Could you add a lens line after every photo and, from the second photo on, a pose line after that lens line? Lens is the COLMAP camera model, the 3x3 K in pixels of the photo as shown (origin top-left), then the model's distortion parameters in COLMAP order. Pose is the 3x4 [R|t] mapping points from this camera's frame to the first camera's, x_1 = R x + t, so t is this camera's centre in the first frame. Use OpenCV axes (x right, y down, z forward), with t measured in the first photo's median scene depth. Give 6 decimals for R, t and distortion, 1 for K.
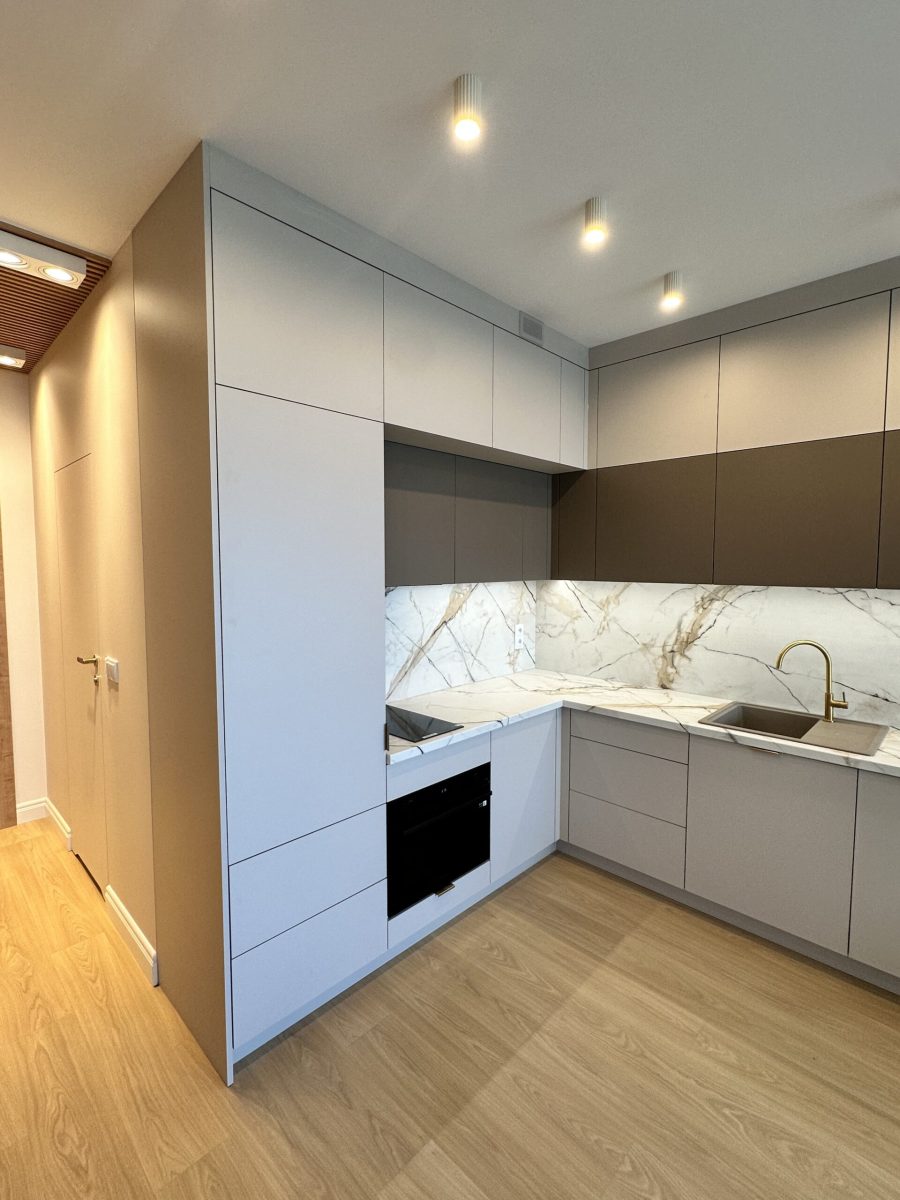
lens RADIAL K [[552.2, 0, 452.5], [0, 552.2, 596.6], [0, 0, 1]] dist [-0.011307, 0.002036]
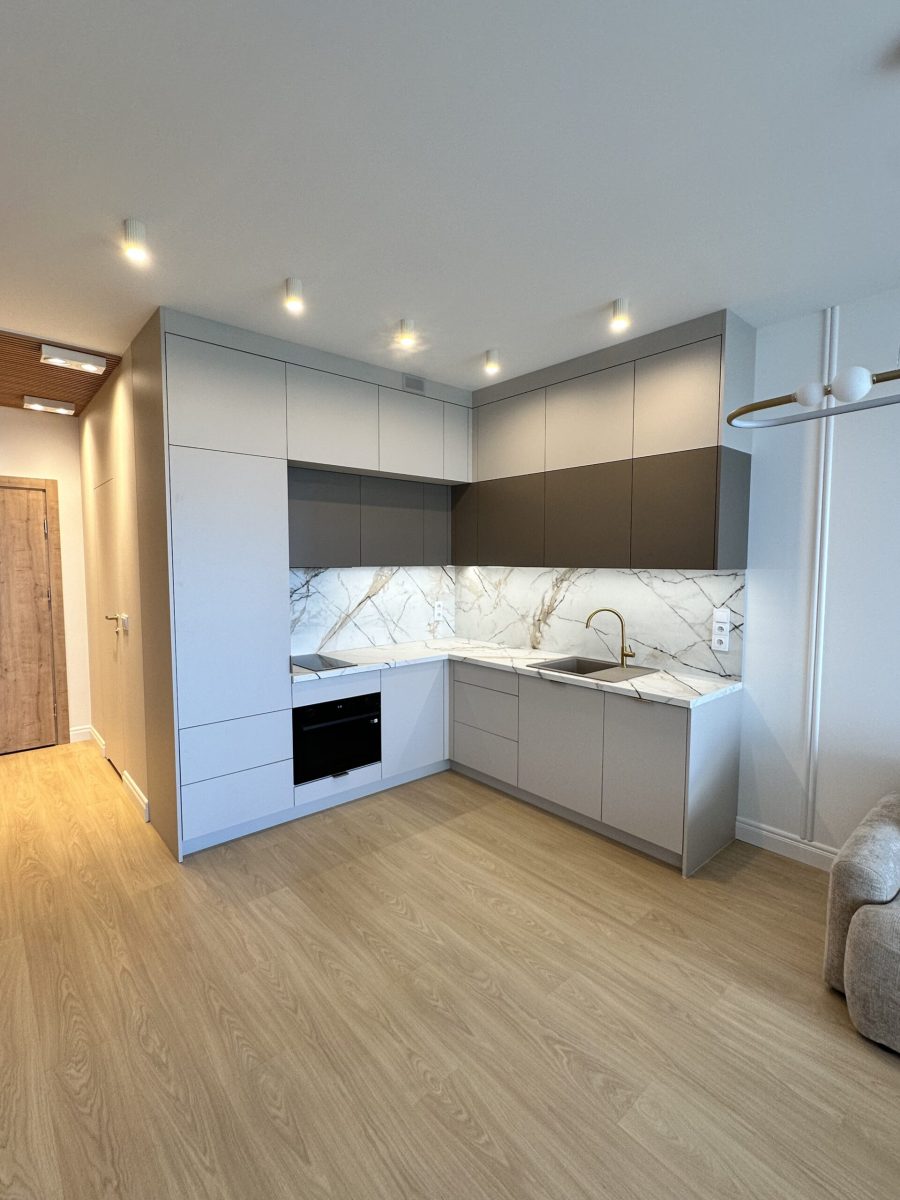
lens RADIAL K [[552.2, 0, 452.7], [0, 552.2, 596.9], [0, 0, 1]] dist [-0.011307, 0.002036]
pose [[0.996757, 0.005066, -0.080306, 0.373104], [-0.004600, 0.999971, 0.005988, 0.046488], [0.080334, -0.005599, 0.996752, -0.405977]]
